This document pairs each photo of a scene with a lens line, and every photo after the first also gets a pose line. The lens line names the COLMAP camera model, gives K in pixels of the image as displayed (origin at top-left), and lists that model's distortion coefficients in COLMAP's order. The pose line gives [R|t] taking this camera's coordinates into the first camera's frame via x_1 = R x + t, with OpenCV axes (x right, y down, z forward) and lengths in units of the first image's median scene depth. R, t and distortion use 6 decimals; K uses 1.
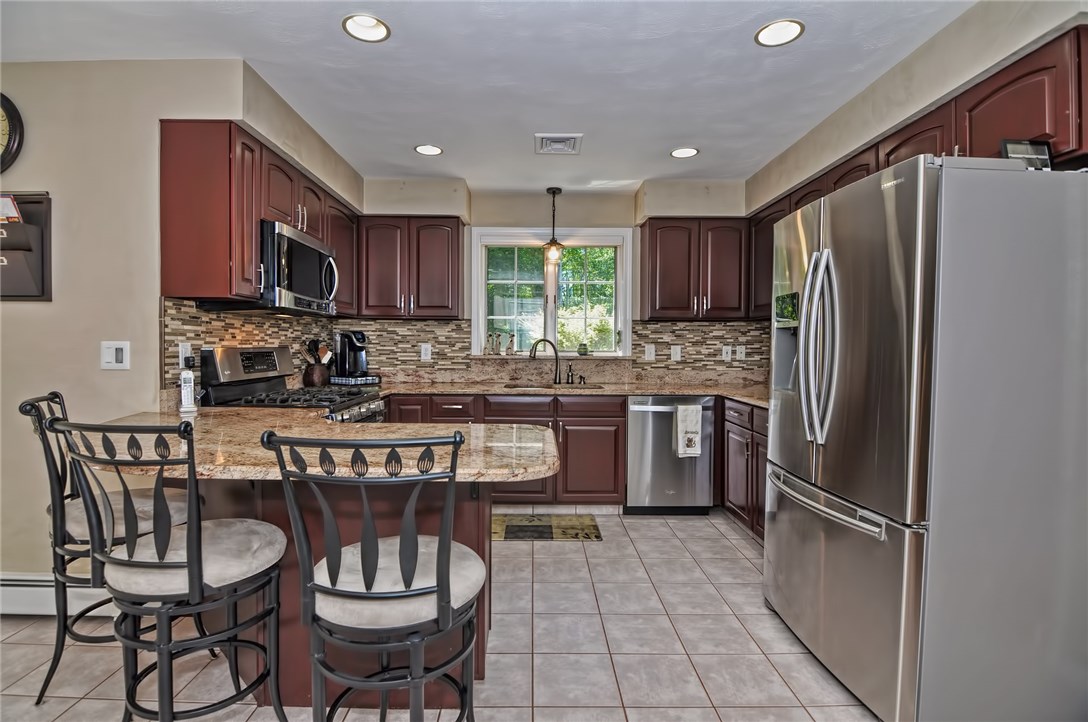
lens RADIAL K [[525.3, 0, 536.4], [0, 525.3, 356.9], [0, 0, 1]] dist [0.000240, -0.015396]
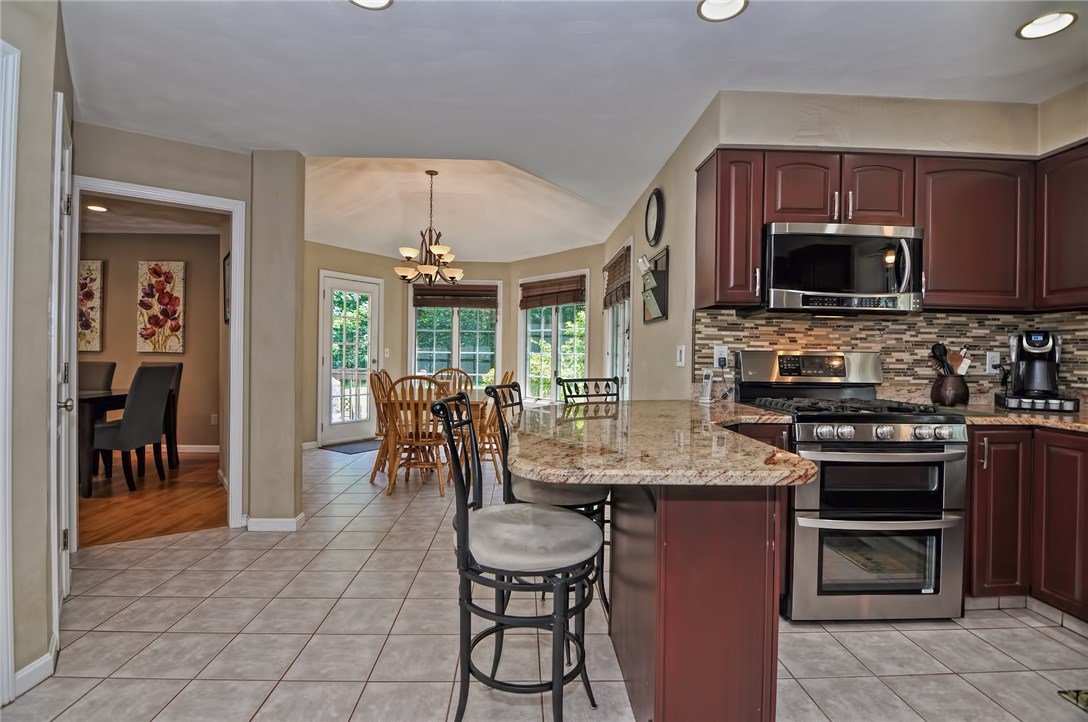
lens RADIAL K [[525.3, 0, 536.4], [0, 525.3, 356.9], [0, 0, 1]] dist [0.000240, -0.015396]
pose [[0.023986, -0.000527, -0.999712, 0.450571], [-0.035493, 0.999369, -0.001379, 0.012577], [0.999082, 0.035515, 0.023952, 0.493107]]
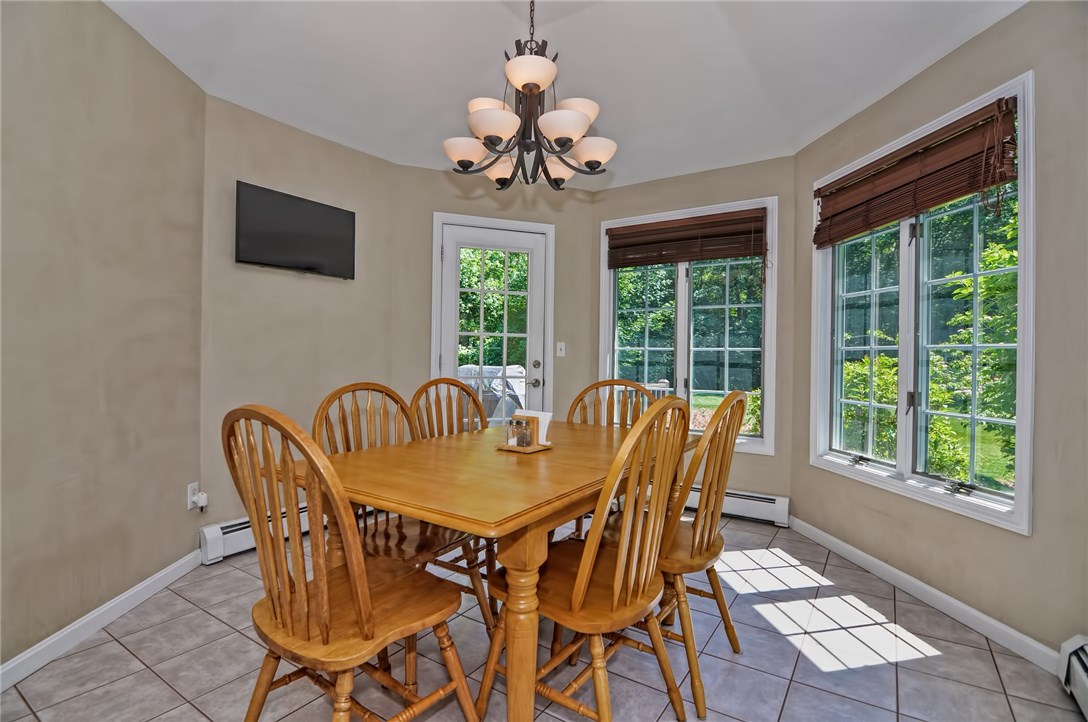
lens RADIAL K [[513.9, 0, 534.9], [0, 513.9, 356.8], [0, 0, 1]] dist [-0.001944, -0.017555]
pose [[-0.554192, -0.007617, -0.832354, -0.822263], [-0.034567, 0.999306, 0.013871, 0.016947], [0.831671, 0.036459, -0.554071, 0.579929]]
